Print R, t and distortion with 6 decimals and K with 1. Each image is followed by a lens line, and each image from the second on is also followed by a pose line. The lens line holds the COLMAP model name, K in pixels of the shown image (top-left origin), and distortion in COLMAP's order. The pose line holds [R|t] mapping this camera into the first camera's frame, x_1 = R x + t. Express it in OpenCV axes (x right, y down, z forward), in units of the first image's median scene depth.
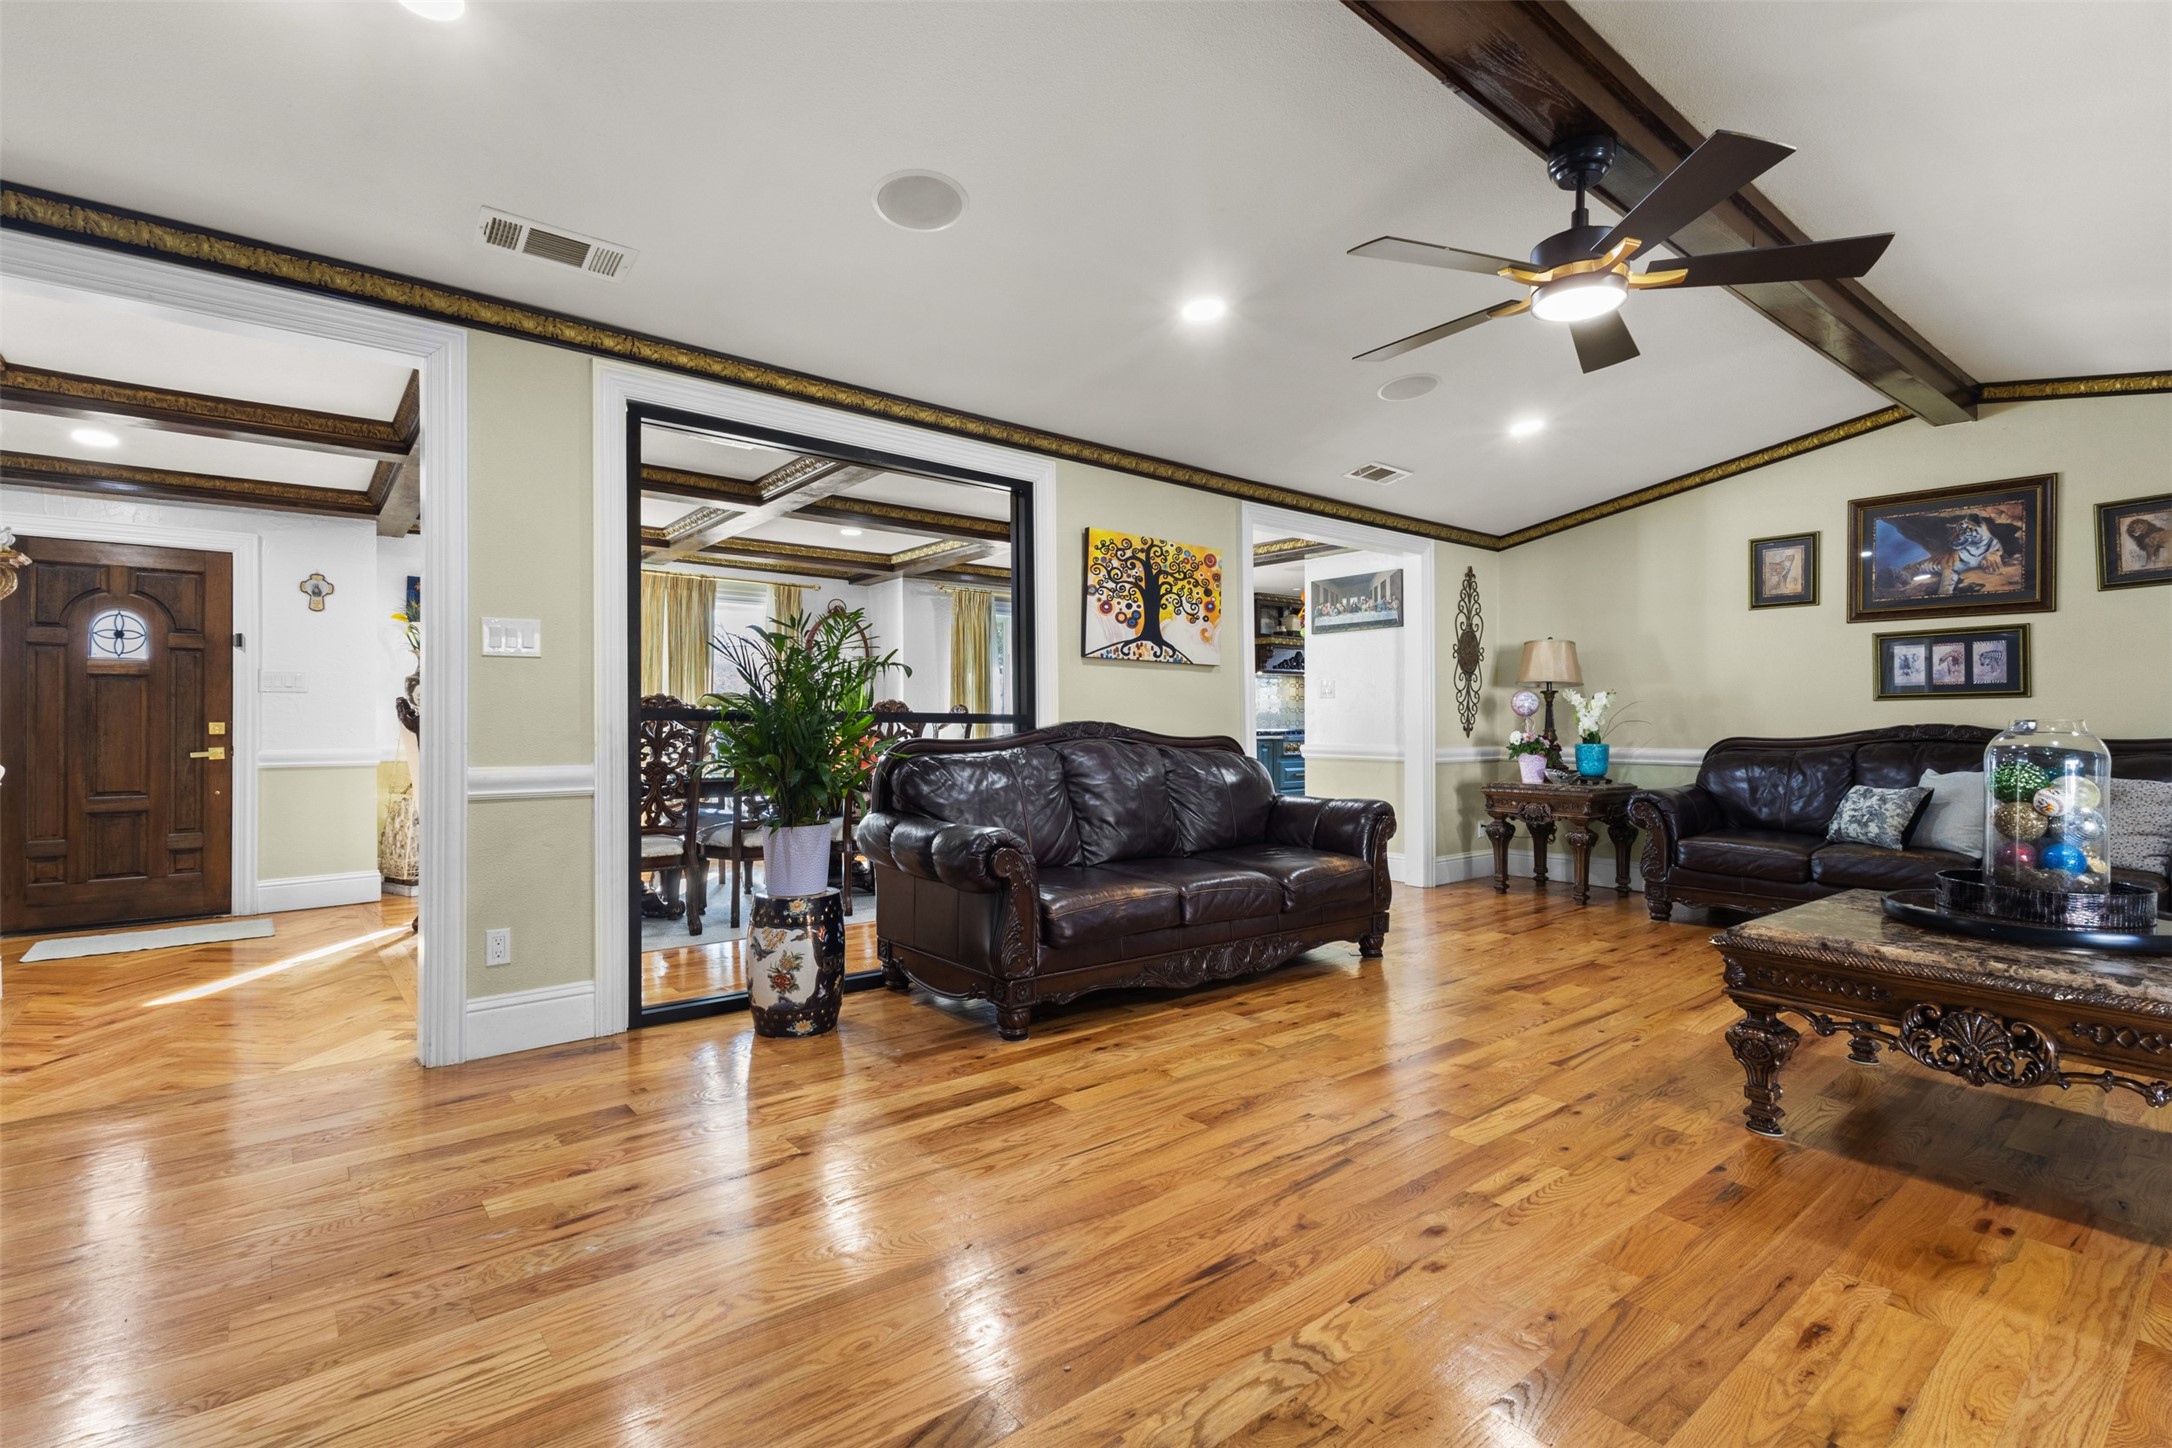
lens RADIAL K [[999.9, 0, 1097.3], [0, 999.9, 719.6], [0, 0, 1]] dist [-0.000123, 0.002318]
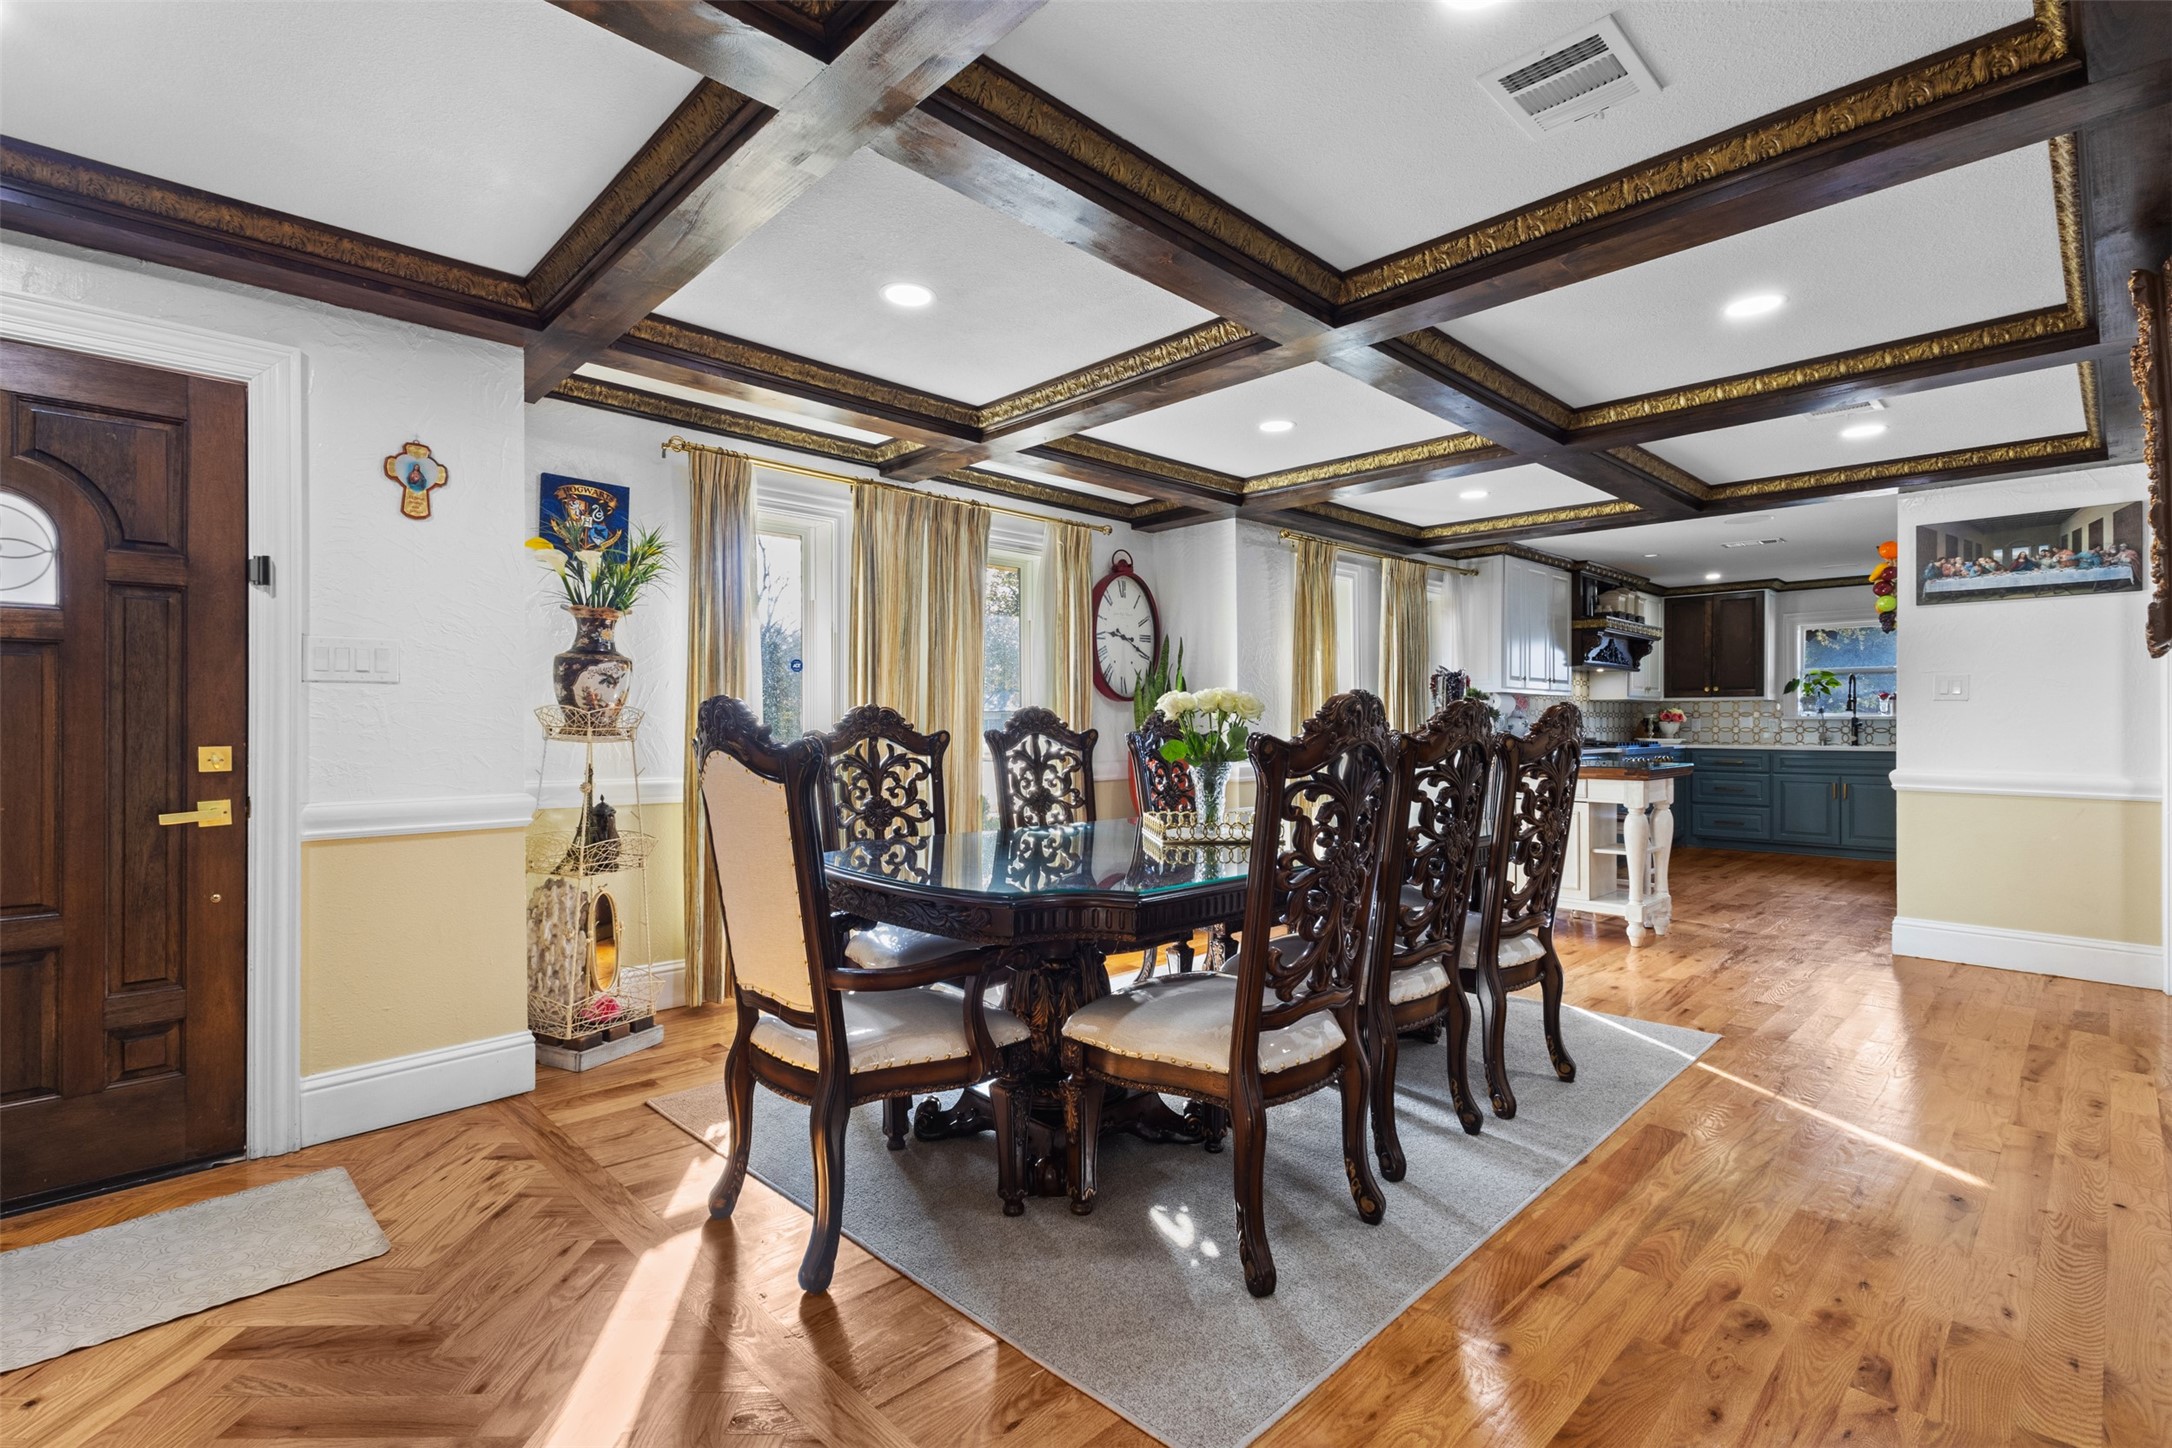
lens RADIAL K [[999.9, 0, 1091.9], [0, 999.9, 723.7], [0, 0, 1]] dist [-0.000123, 0.002318]
pose [[0.996652, 0.002220, 0.081730, -0.584143], [-0.002620, 0.999985, 0.004795, -0.012511], [-0.081719, -0.004993, 0.996643, 0.575142]]
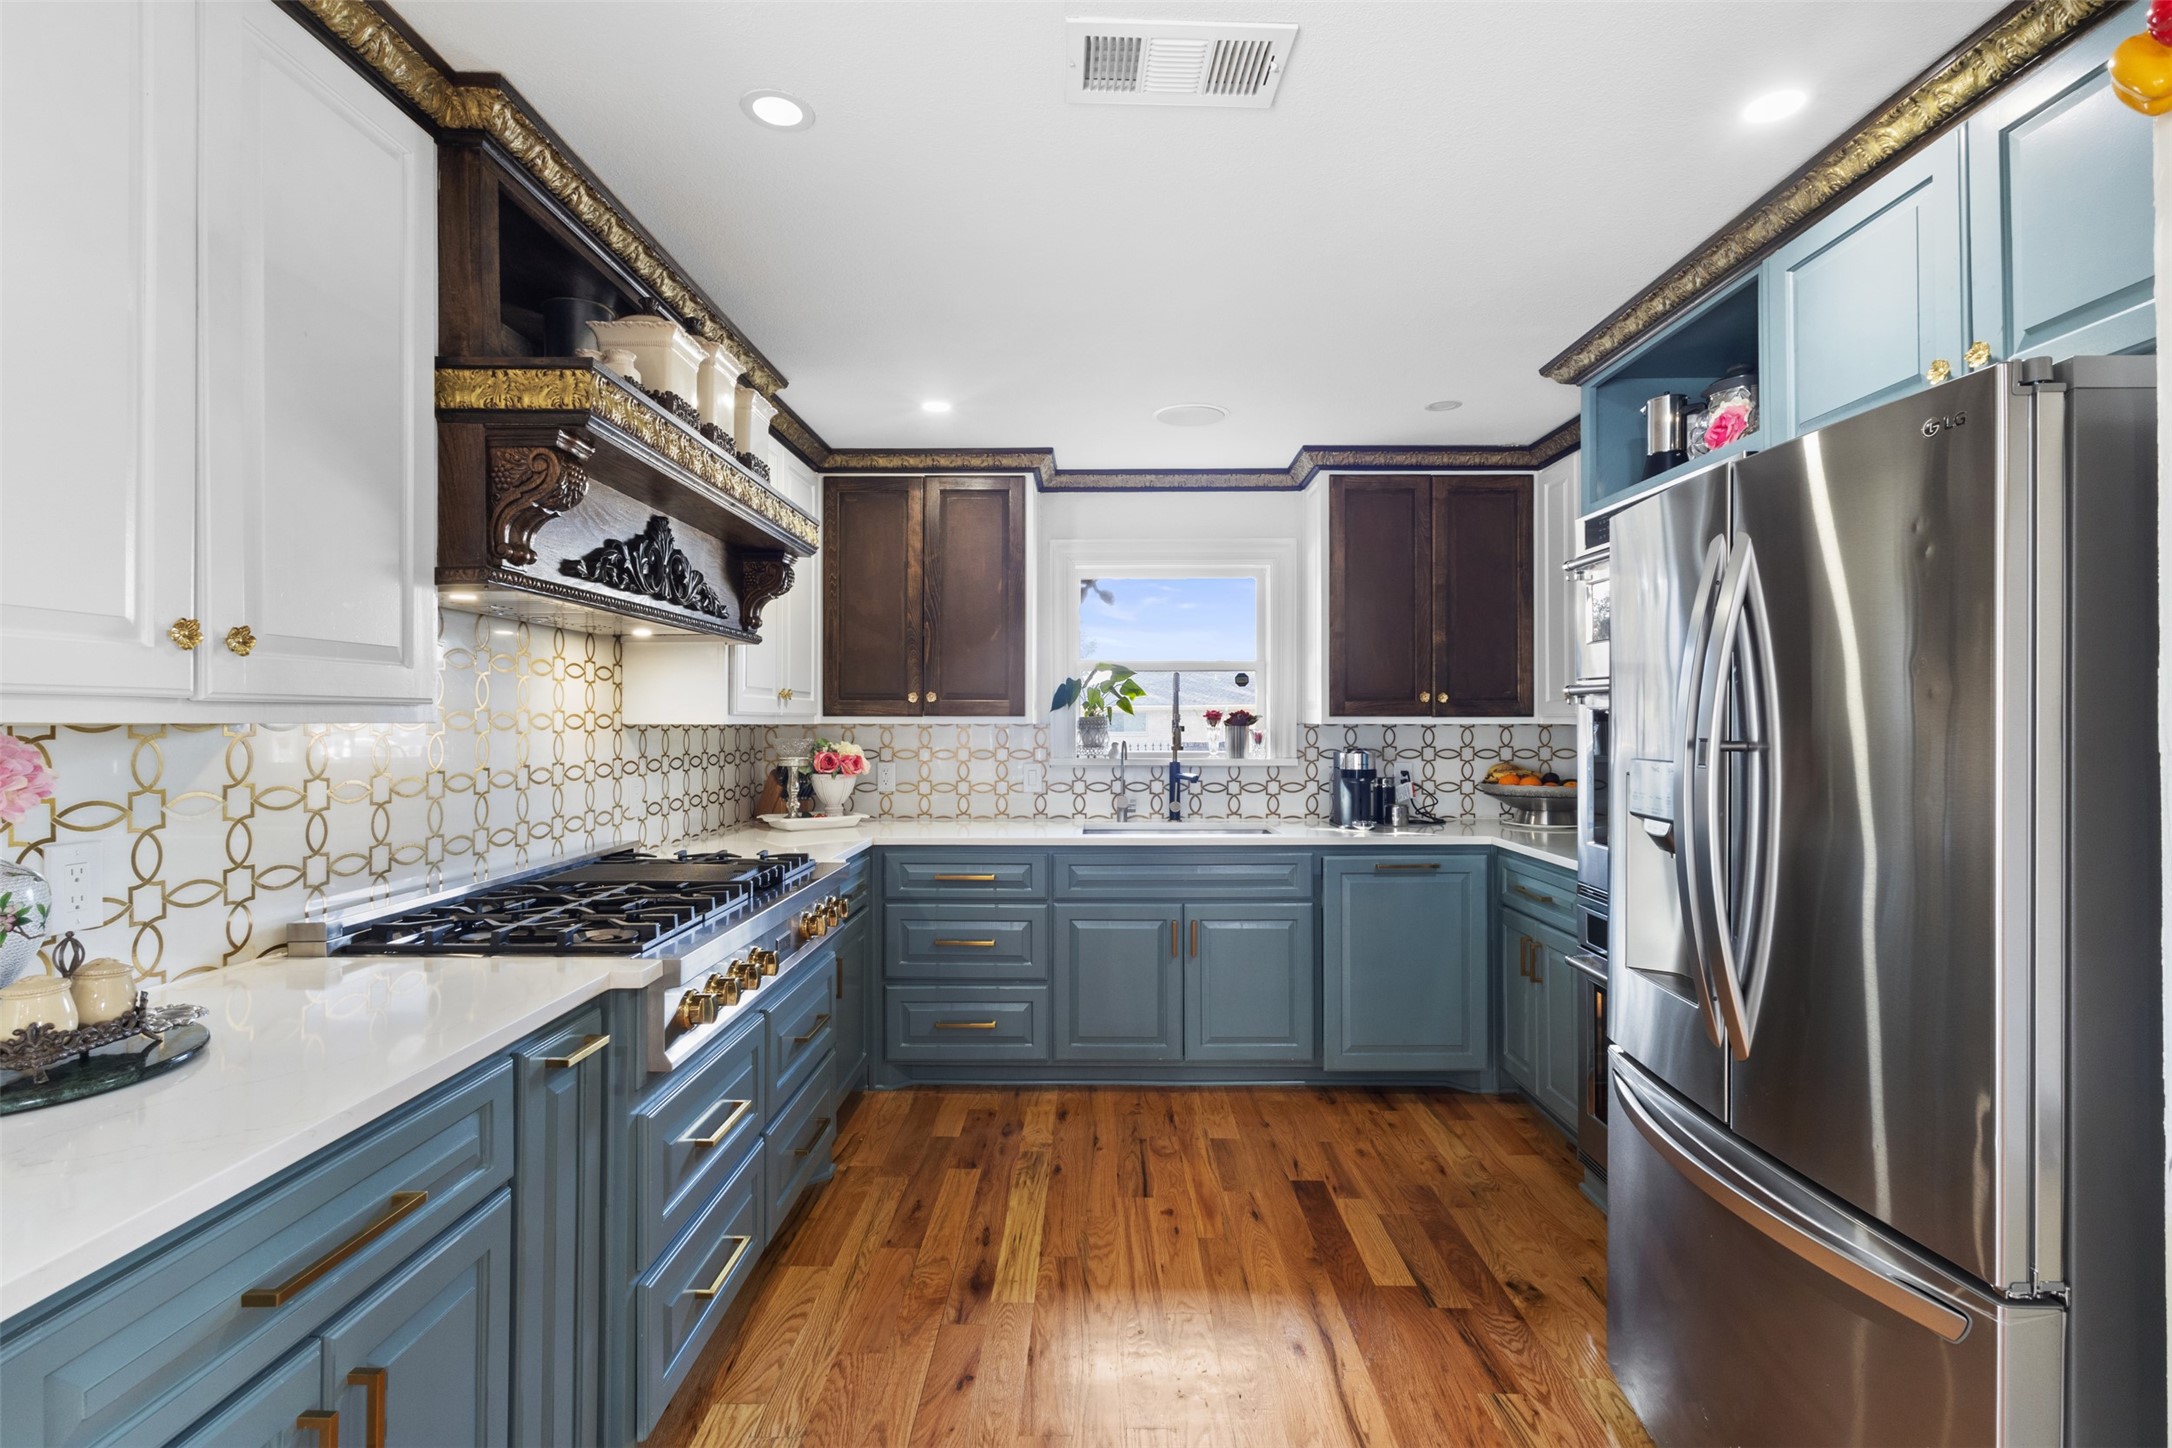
lens RADIAL K [[999.9, 0, 1085.2], [0, 999.9, 727.7], [0, 0, 1]] dist [-0.000123, 0.002318]
pose [[0.648820, -0.000894, 0.760941, 0.215118], [-0.004667, 0.999976, 0.005155, -0.053331], [-0.760927, -0.006896, 0.648801, 1.748623]]
